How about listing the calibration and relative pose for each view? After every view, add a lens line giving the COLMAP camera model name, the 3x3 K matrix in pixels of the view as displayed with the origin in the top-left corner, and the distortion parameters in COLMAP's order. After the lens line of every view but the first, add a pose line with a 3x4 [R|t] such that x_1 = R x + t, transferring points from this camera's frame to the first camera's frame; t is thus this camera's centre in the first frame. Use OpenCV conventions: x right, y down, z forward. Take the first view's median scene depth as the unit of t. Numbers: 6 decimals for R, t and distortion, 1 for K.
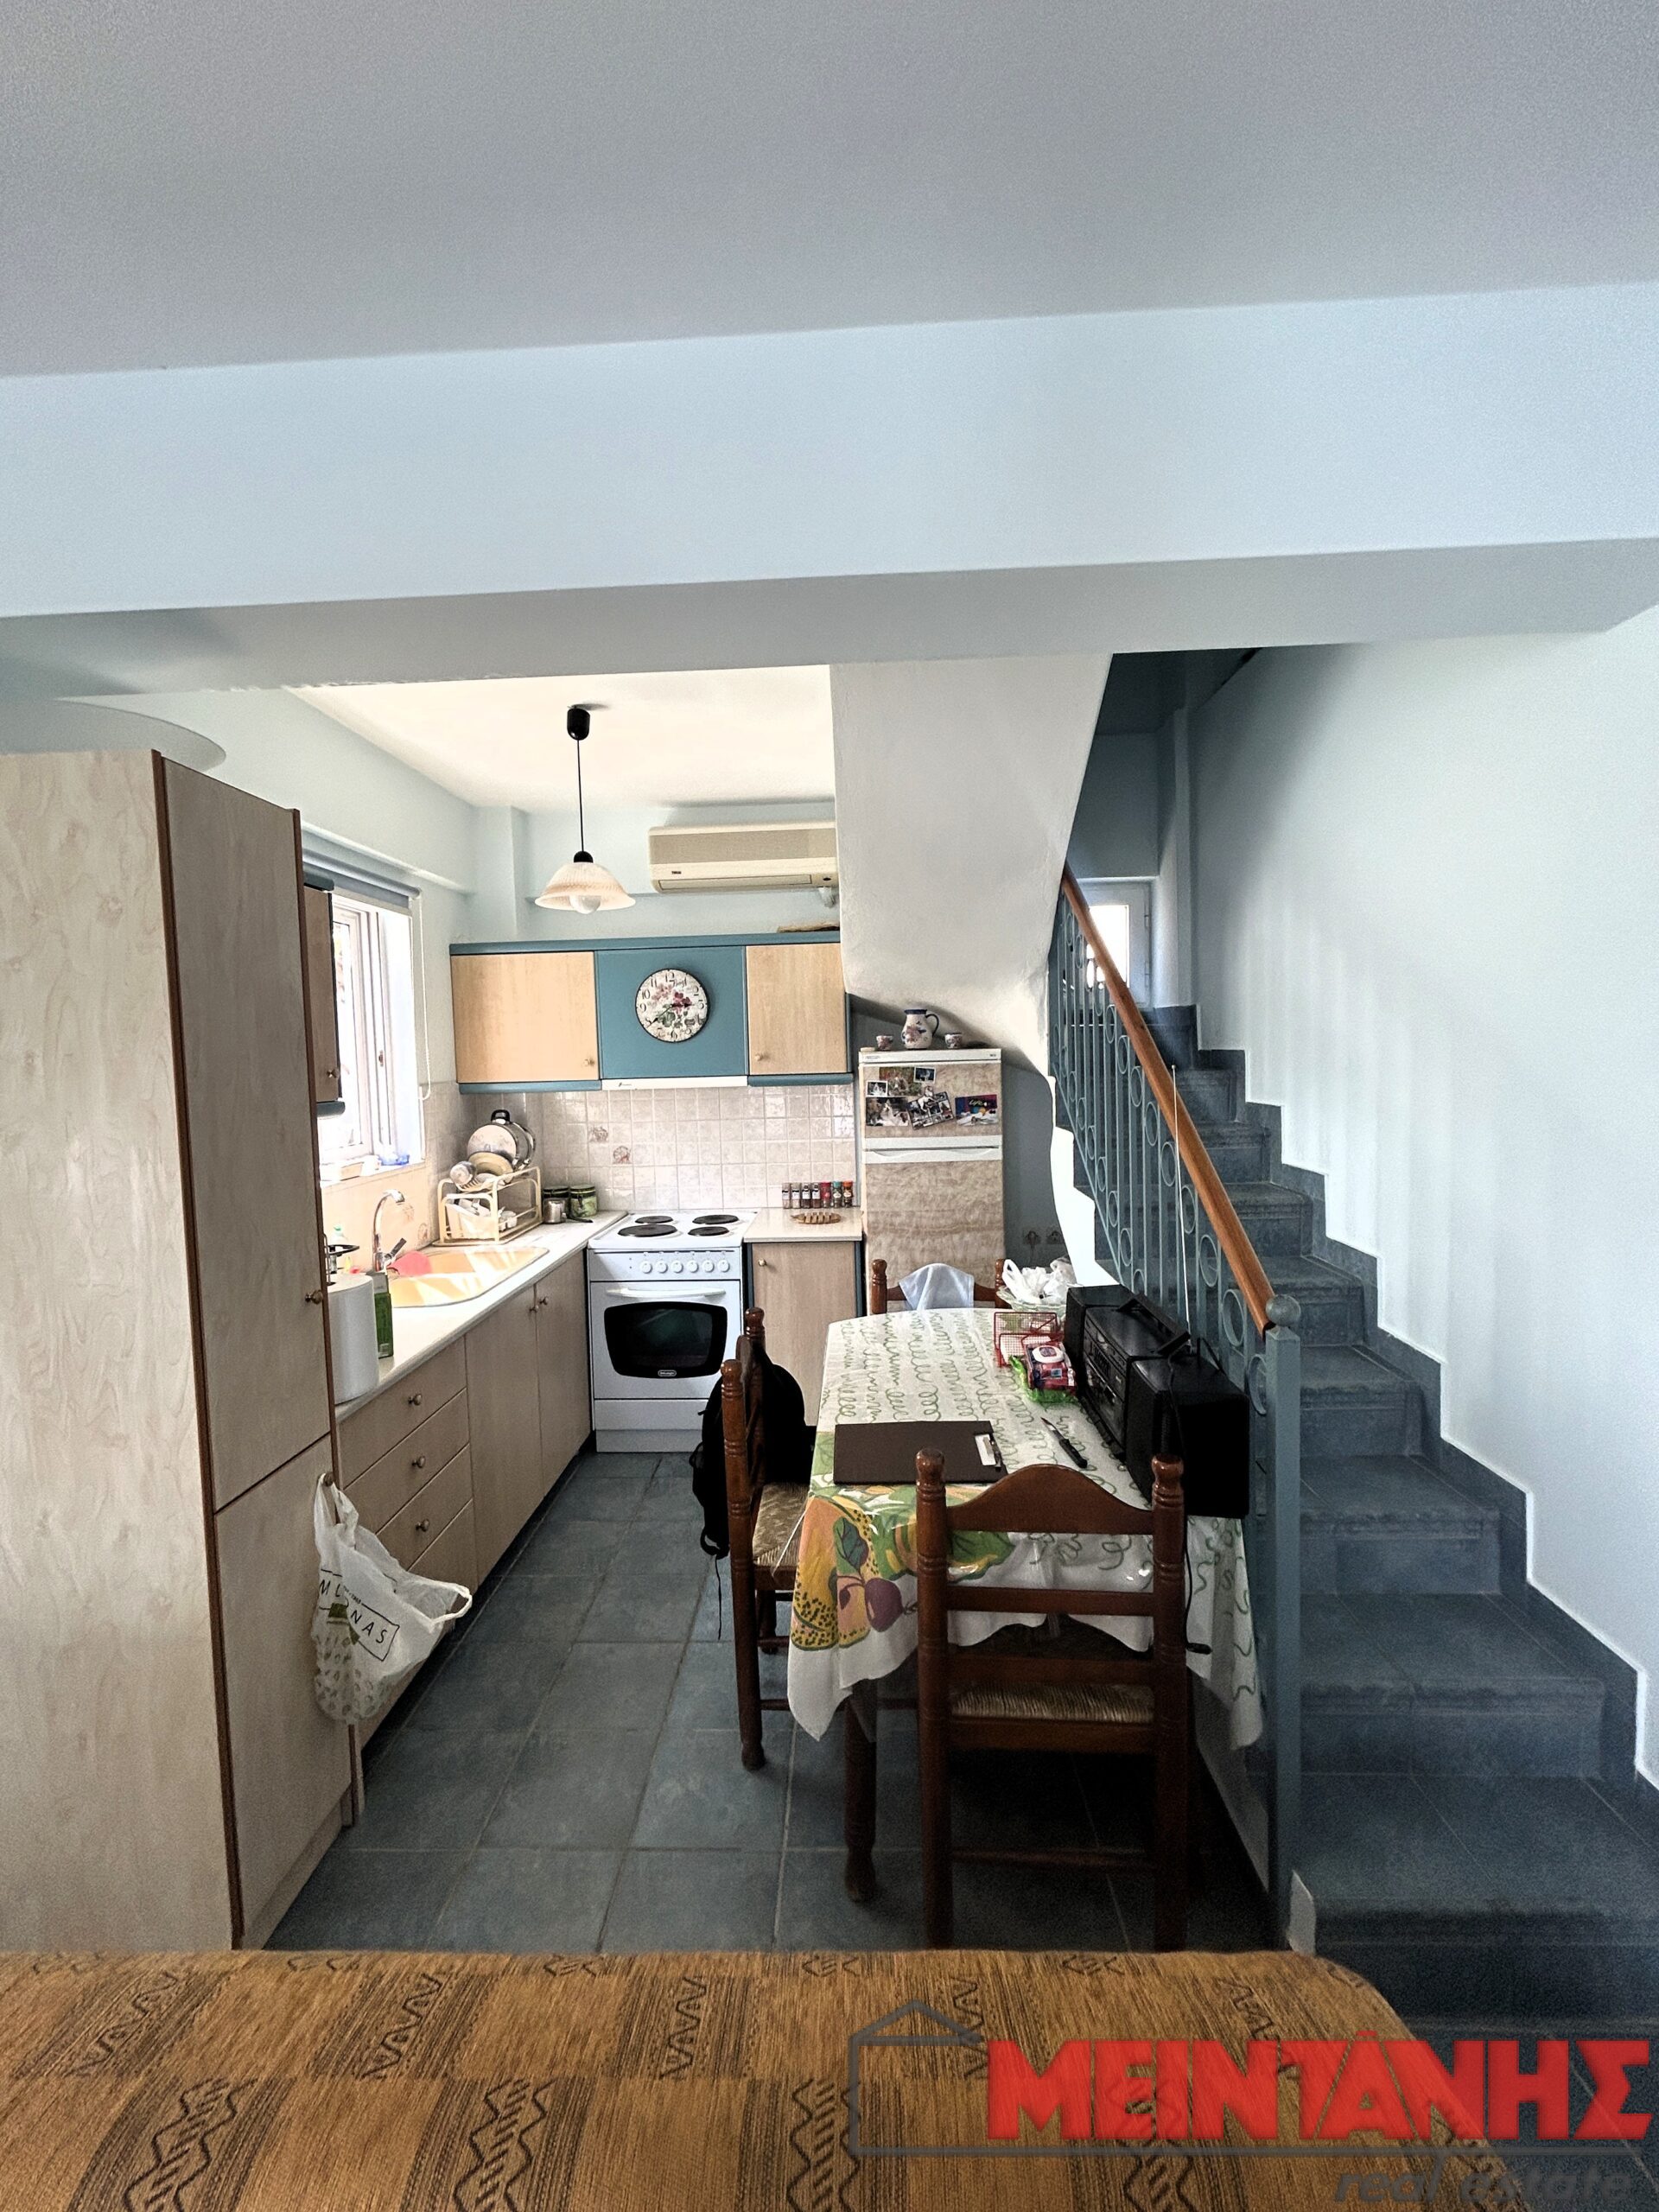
lens RADIAL K [[887.4, 0, 831.6], [0, 887.4, 1101.8], [0, 0, 1]] dist [-0.000187, 0.000105]
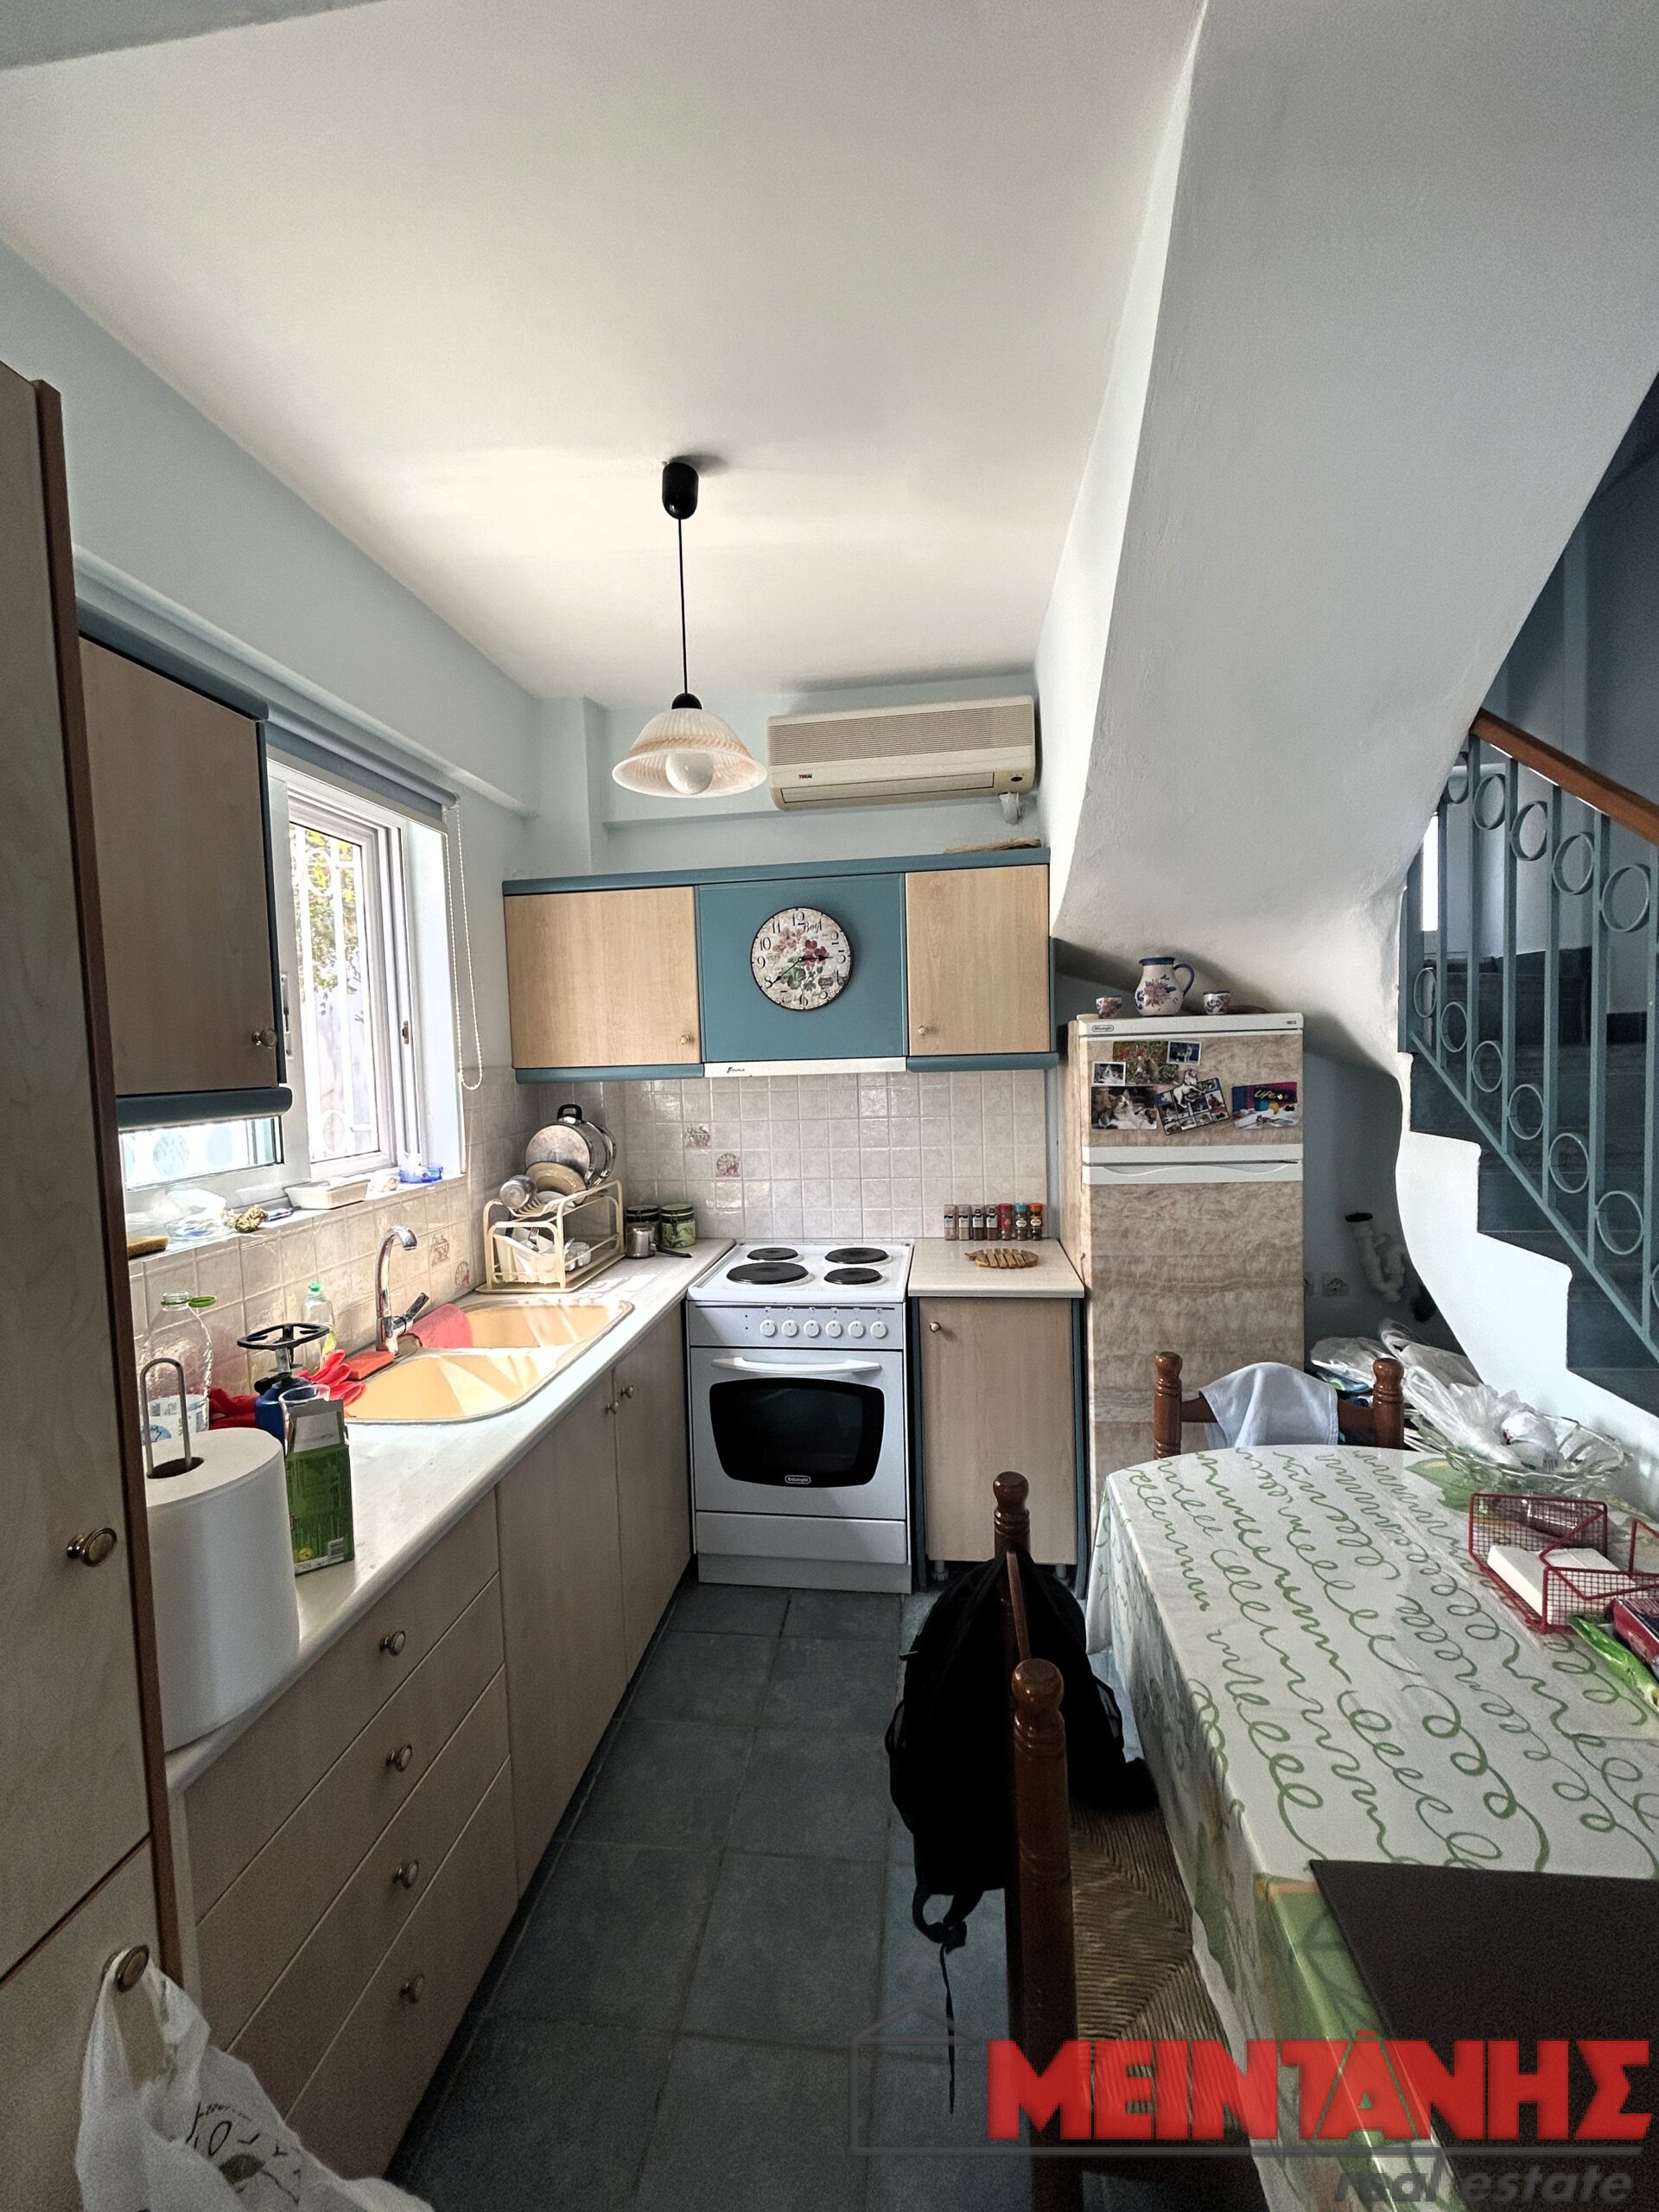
lens RADIAL K [[887.4, 0, 828.4], [0, 887.4, 1102.1], [0, 0, 1]] dist [-0.000187, 0.000105]
pose [[0.995799, 0.001385, -0.091556, -0.098533], [-0.000915, 0.999986, 0.005174, 0.003535], [0.091562, -0.005069, 0.995787, 0.307760]]
